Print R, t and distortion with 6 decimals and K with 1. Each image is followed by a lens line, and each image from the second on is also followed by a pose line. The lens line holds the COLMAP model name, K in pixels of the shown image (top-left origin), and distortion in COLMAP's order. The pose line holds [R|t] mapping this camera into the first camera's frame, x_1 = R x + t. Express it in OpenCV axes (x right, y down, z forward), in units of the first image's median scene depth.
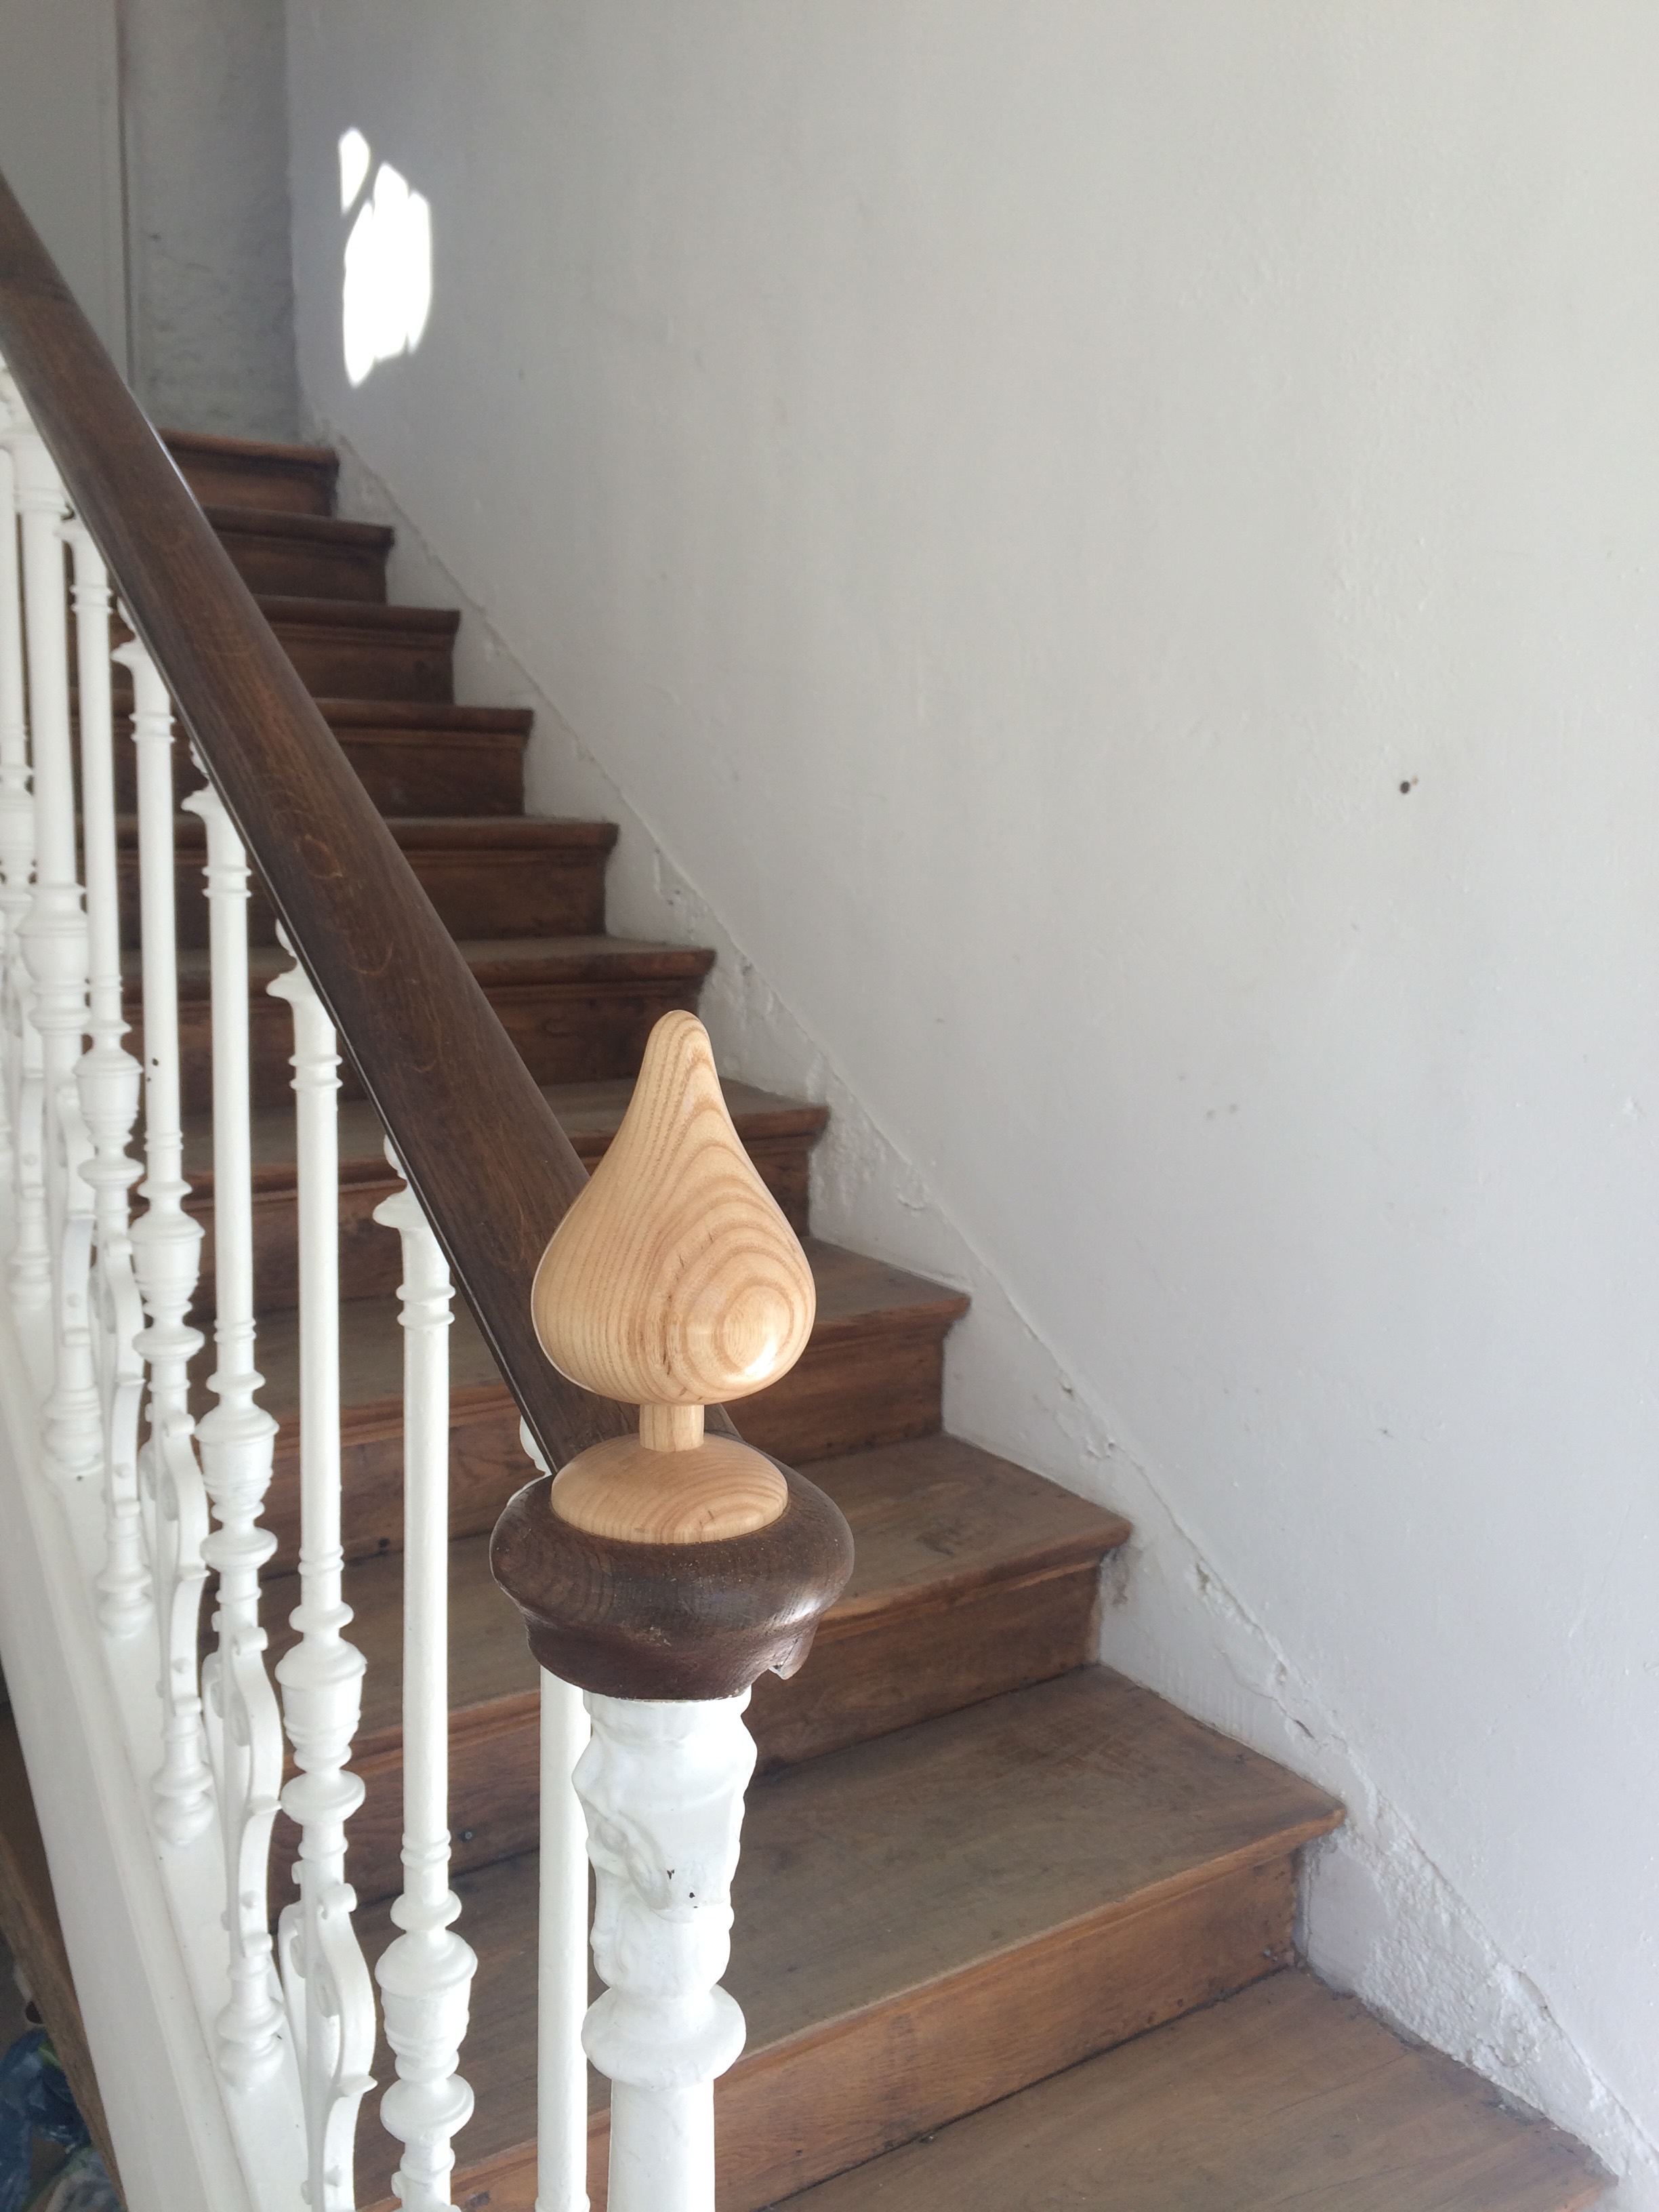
lens RADIAL K [[1898.1, 0, 853.5], [0, 1898.1, 1105.5], [0, 0, 1]] dist [0.076753, -0.100065]
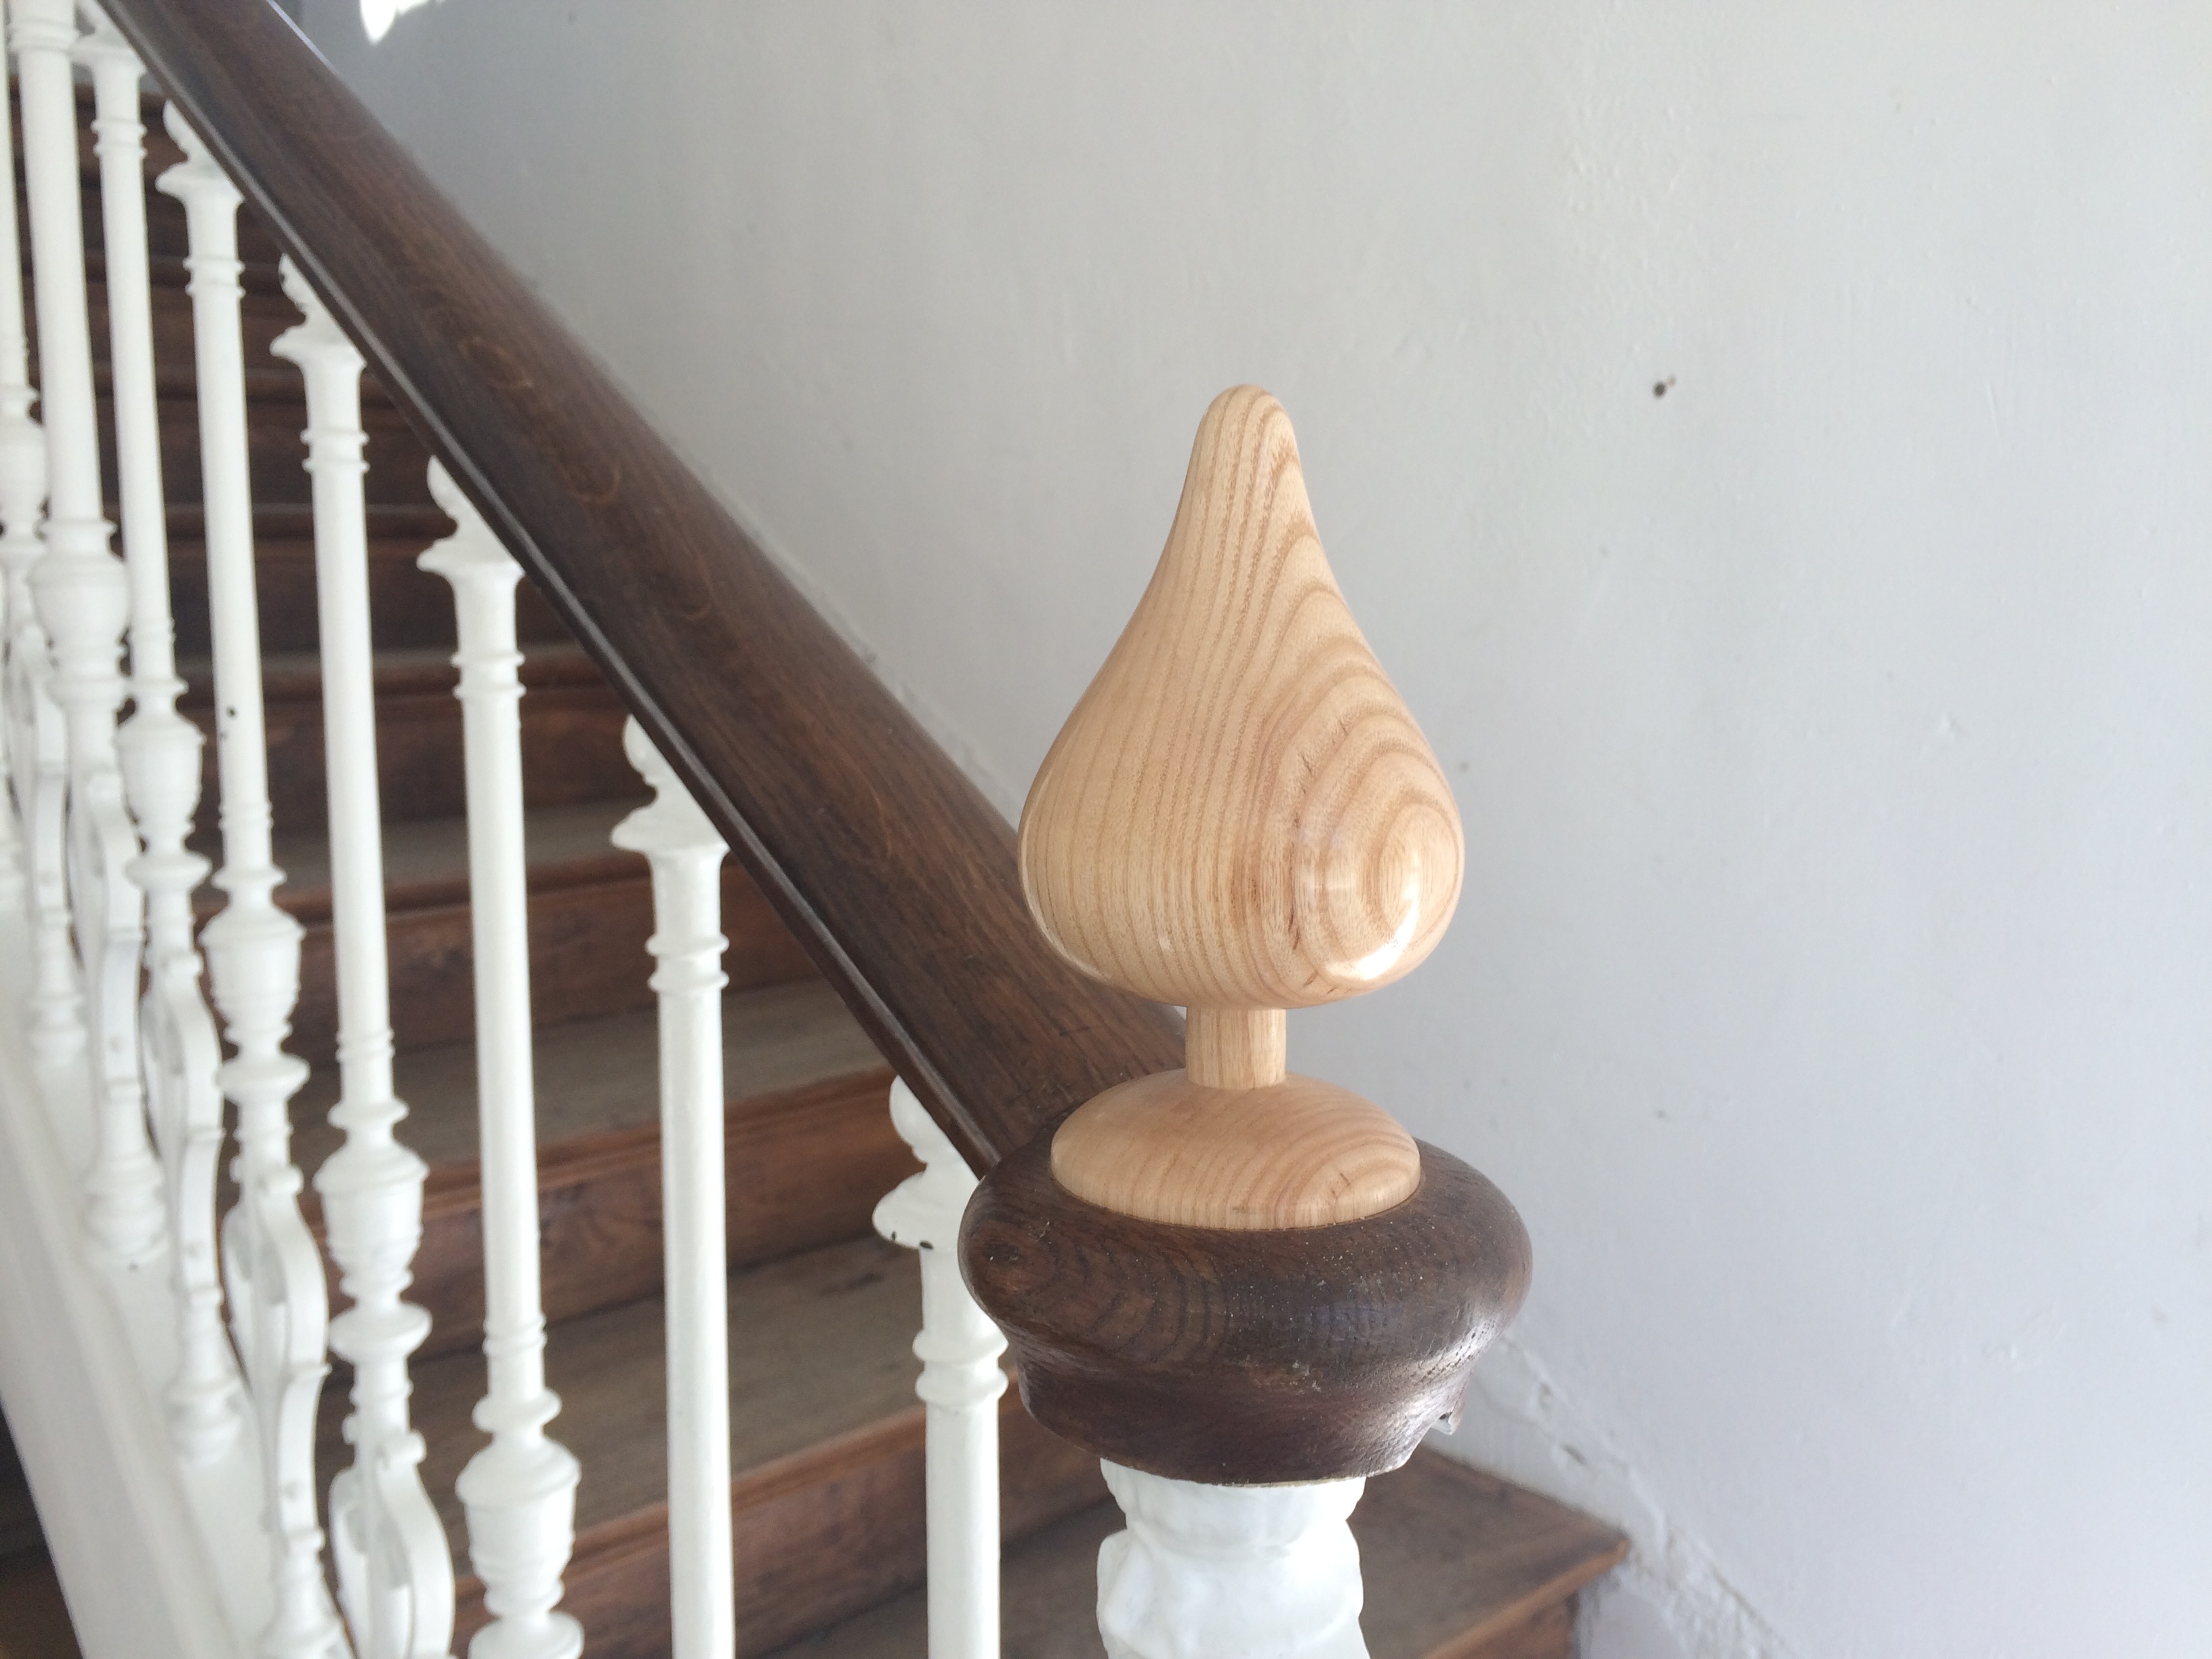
lens RADIAL K [[1898.1, 0, 1105.6], [0, 1898.1, 830.8], [0, 0, 1]] dist [0.076753, -0.100065]
pose [[0.992143, -0.043488, 0.117309, -0.114382], [0.045288, 0.998893, -0.012717, 0.054380], [-0.116626, 0.017930, 0.993014, 0.200183]]
